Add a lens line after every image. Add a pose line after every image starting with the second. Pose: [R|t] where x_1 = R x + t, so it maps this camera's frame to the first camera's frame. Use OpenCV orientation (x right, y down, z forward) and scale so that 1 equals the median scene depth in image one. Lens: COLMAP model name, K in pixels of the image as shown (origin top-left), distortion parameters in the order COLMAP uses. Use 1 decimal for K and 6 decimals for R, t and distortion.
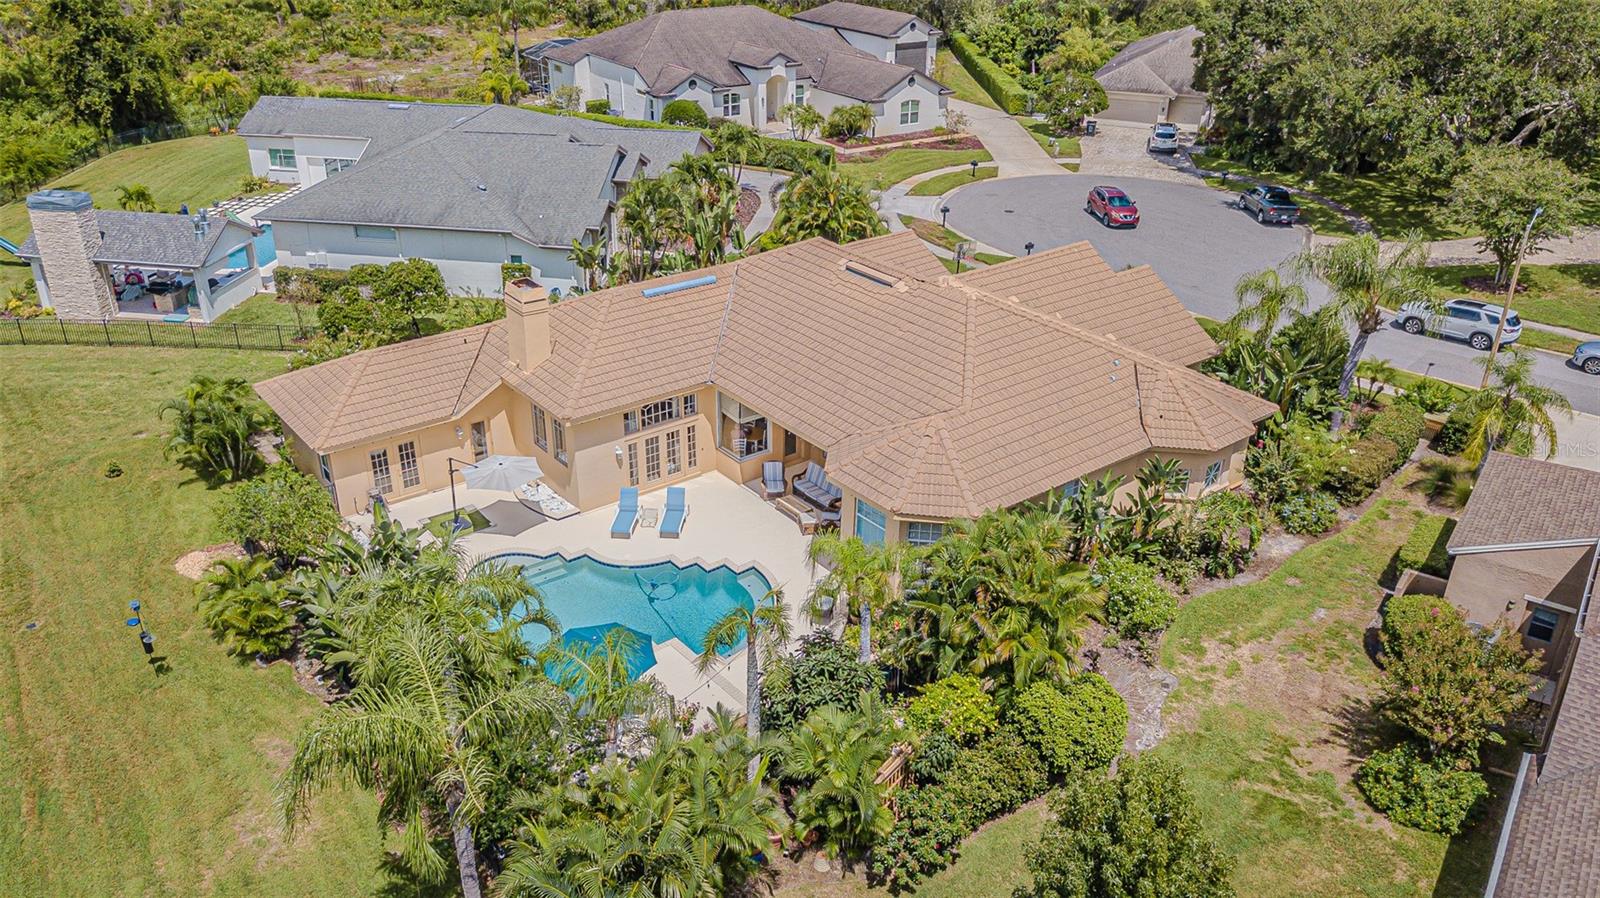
lens RADIAL K [[1235.6, 0, 795.0], [0, 1235.6, 447.7], [0, 0, 1]] dist [-0.004460, 0.052596]
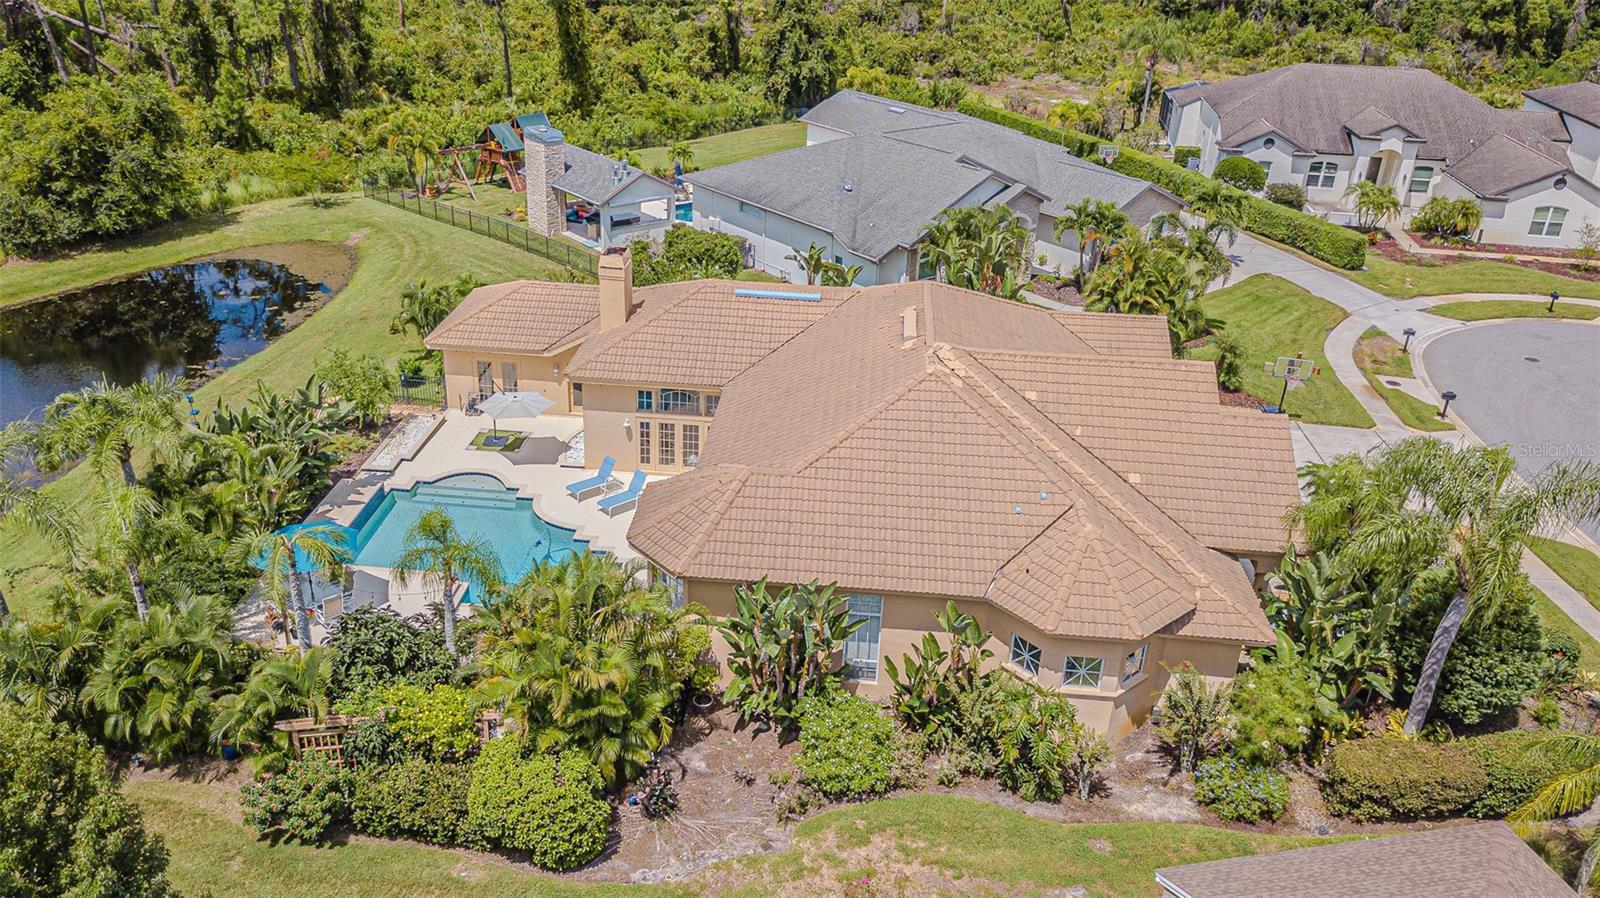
lens RADIAL K [[1235.6, 0, 795.0], [0, 1235.6, 447.7], [0, 0, 1]] dist [-0.004460, 0.052596]
pose [[0.736557, 0.304392, -0.604011, 0.290049], [-0.322547, 0.943004, 0.081899, -0.052884], [0.594514, 0.134499, 0.792757, 0.126295]]
